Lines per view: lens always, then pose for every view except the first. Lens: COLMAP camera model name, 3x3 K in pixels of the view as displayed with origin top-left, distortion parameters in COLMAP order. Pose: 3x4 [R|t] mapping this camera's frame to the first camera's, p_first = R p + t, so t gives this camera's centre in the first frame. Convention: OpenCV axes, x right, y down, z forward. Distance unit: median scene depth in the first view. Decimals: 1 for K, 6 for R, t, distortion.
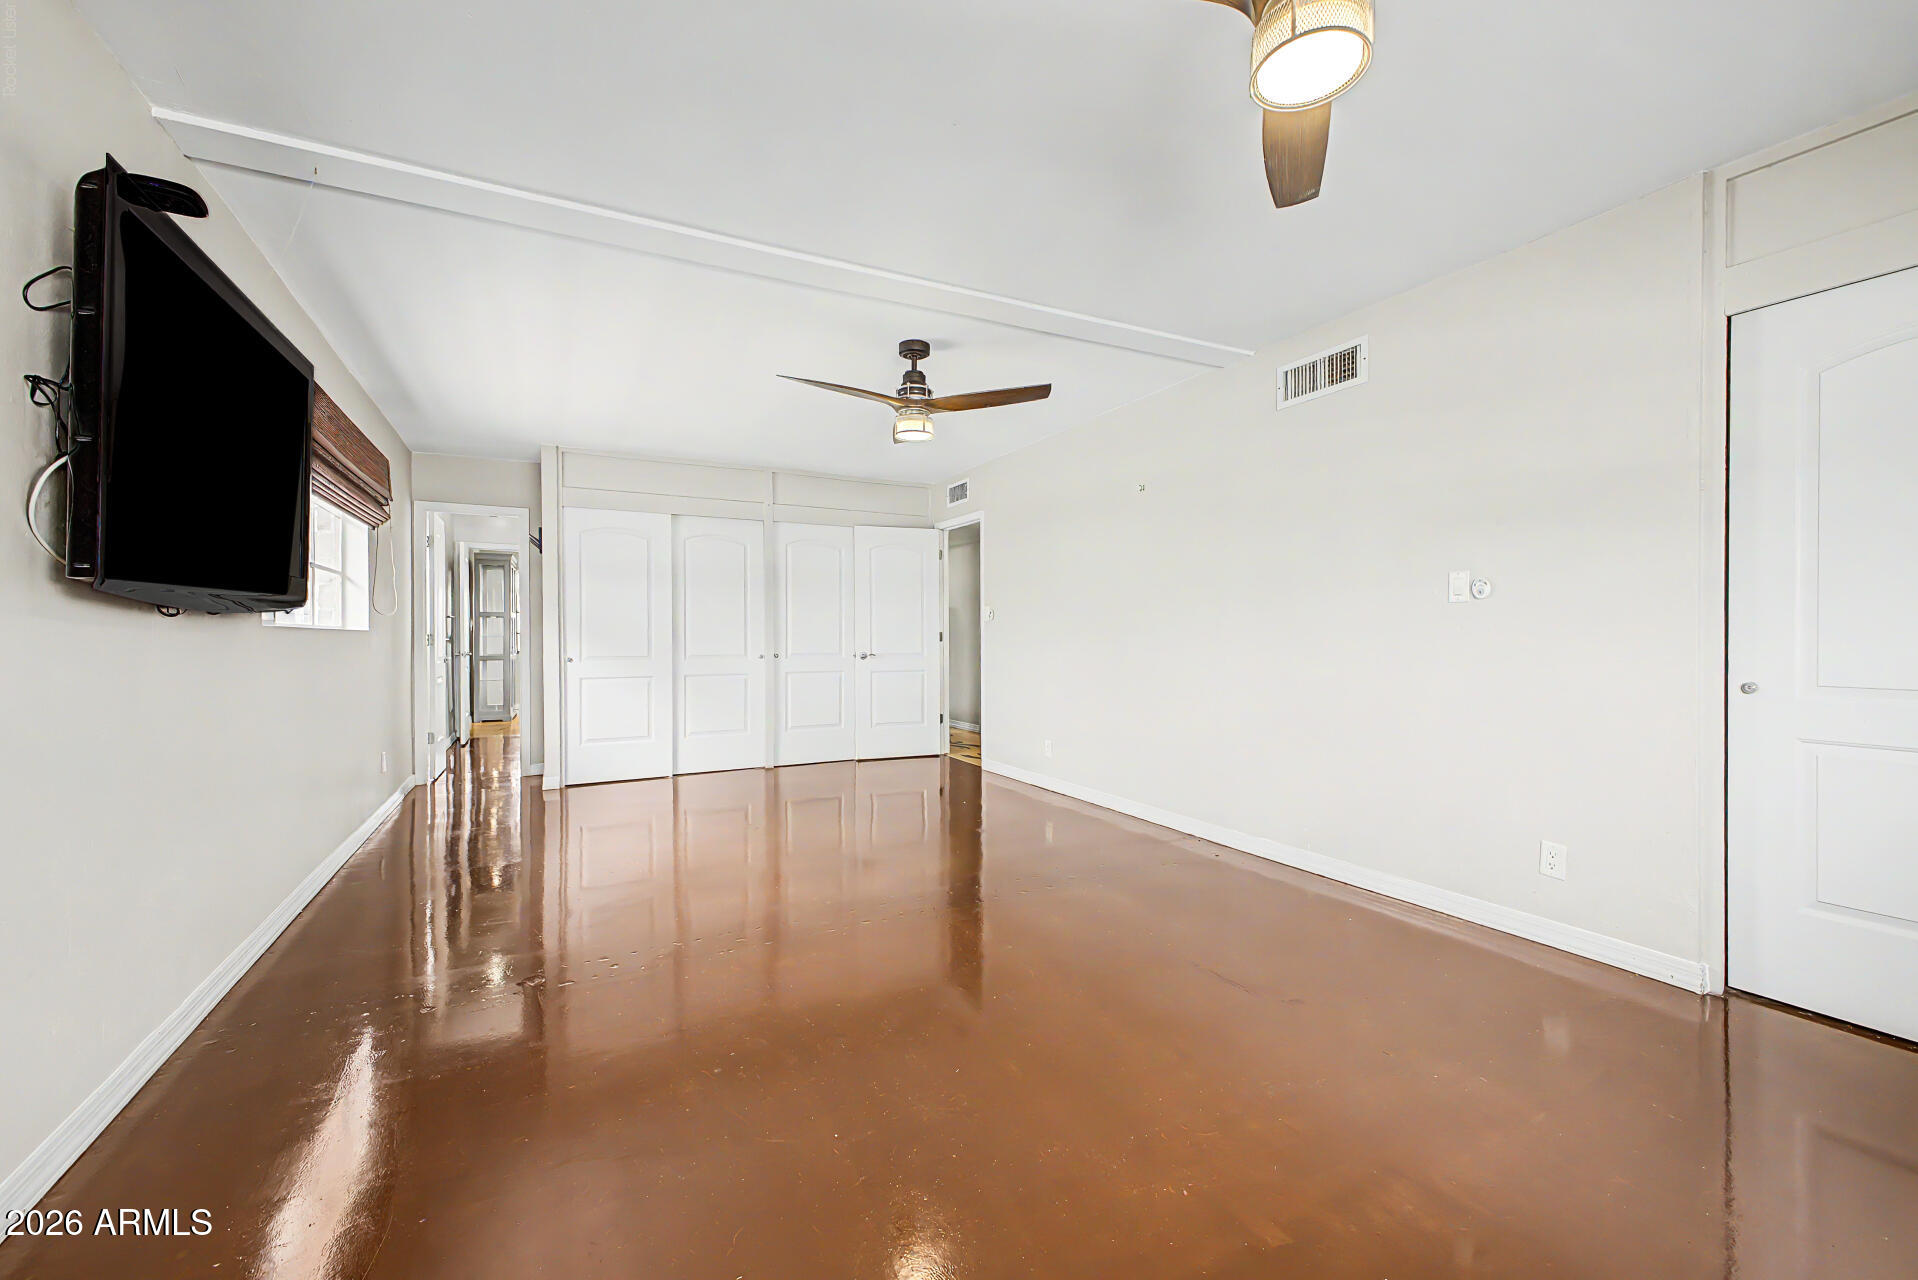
lens RADIAL K [[762.1, 0, 959.4], [0, 762.1, 630.9], [0, 0, 1]] dist [0.024211, -0.011796]
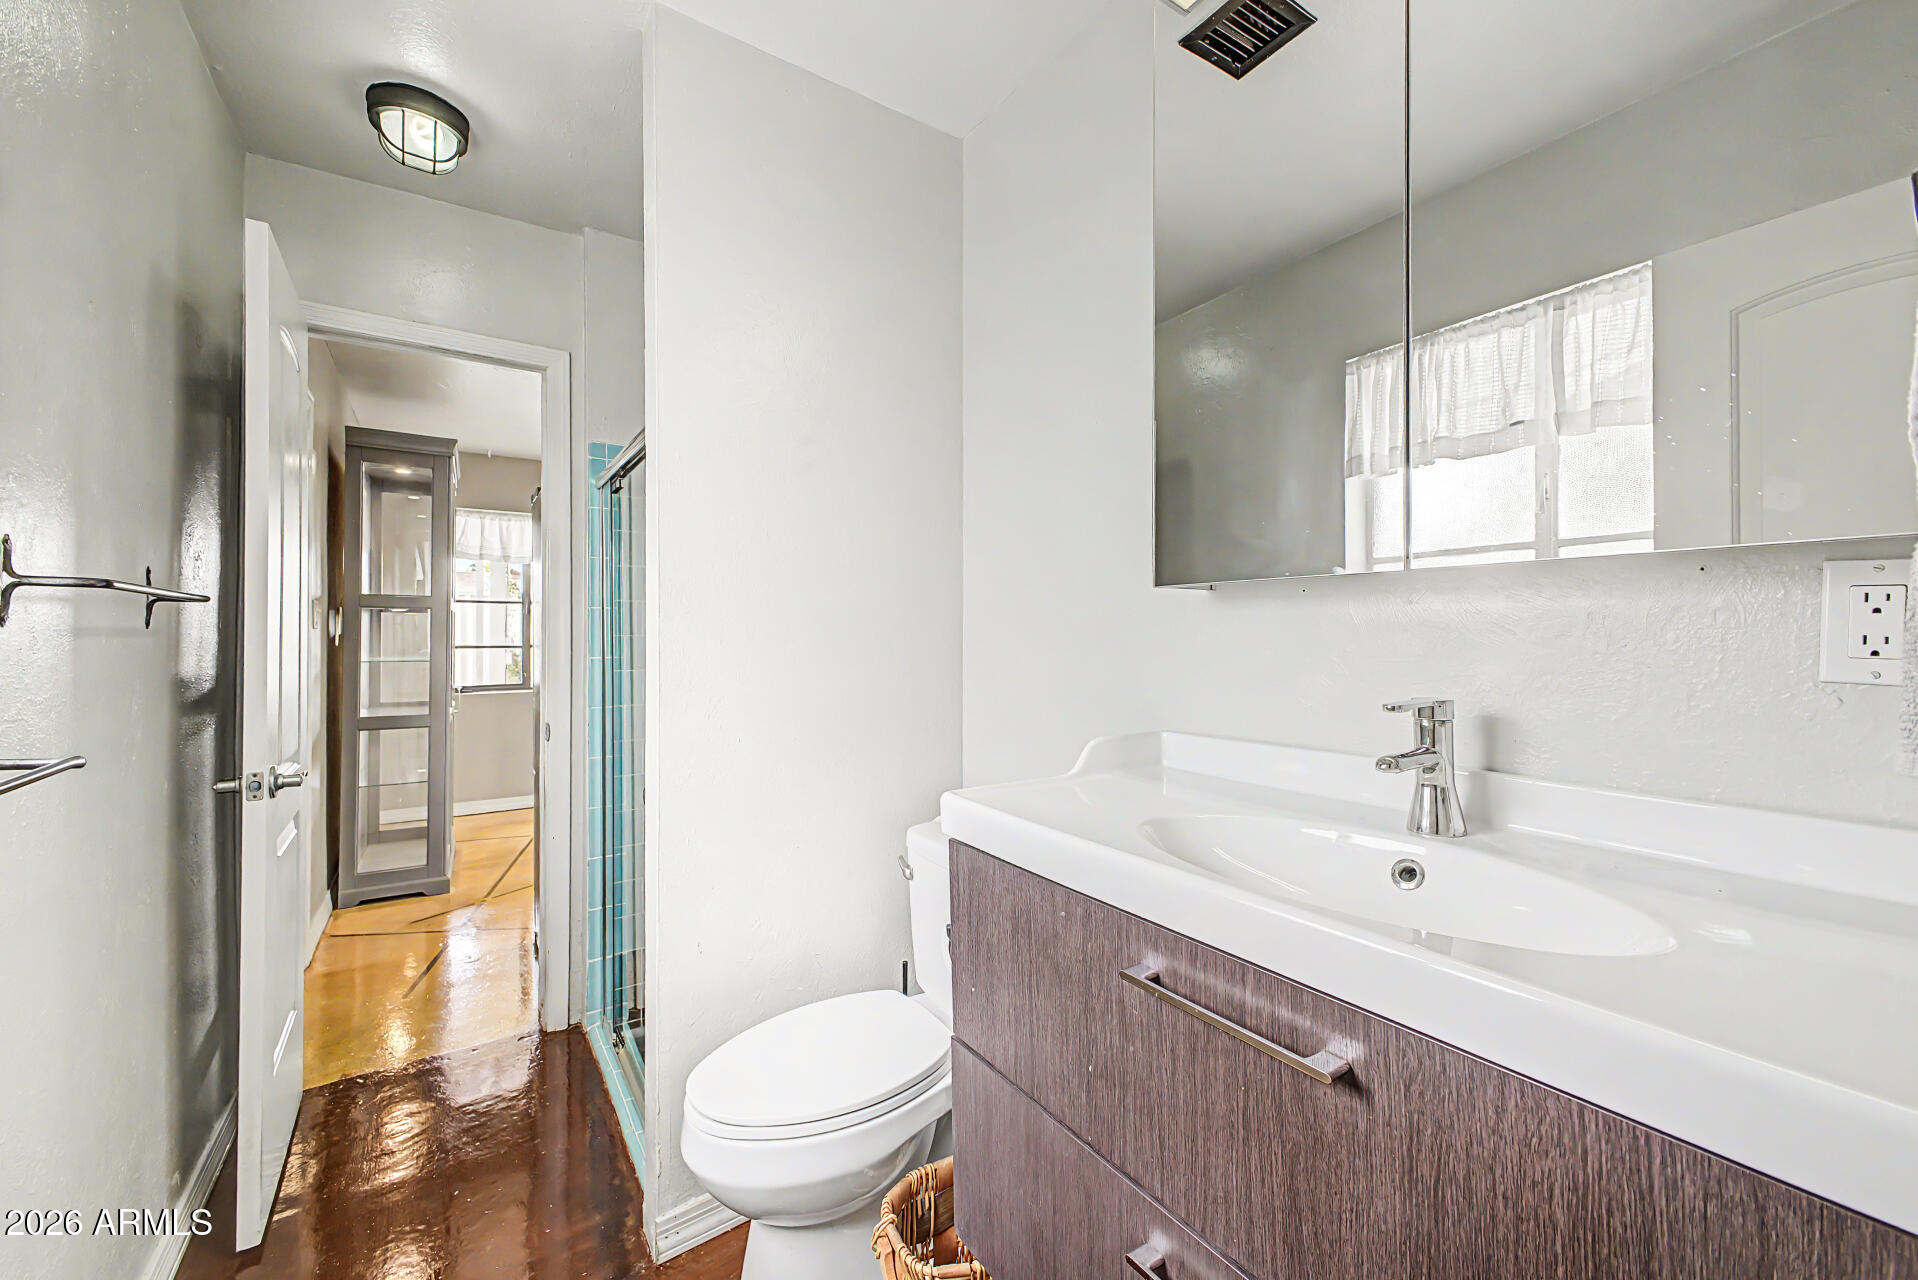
lens RADIAL K [[762.1, 0, 959.4], [0, 762.1, 630.9], [0, 0, 1]] dist [0.024211, -0.011796]
pose [[0.995923, 0.006193, 0.089991, -0.372391], [-0.004748, 0.999856, -0.016271, -0.003869], [-0.090078, 0.015778, 0.995810, 0.606825]]
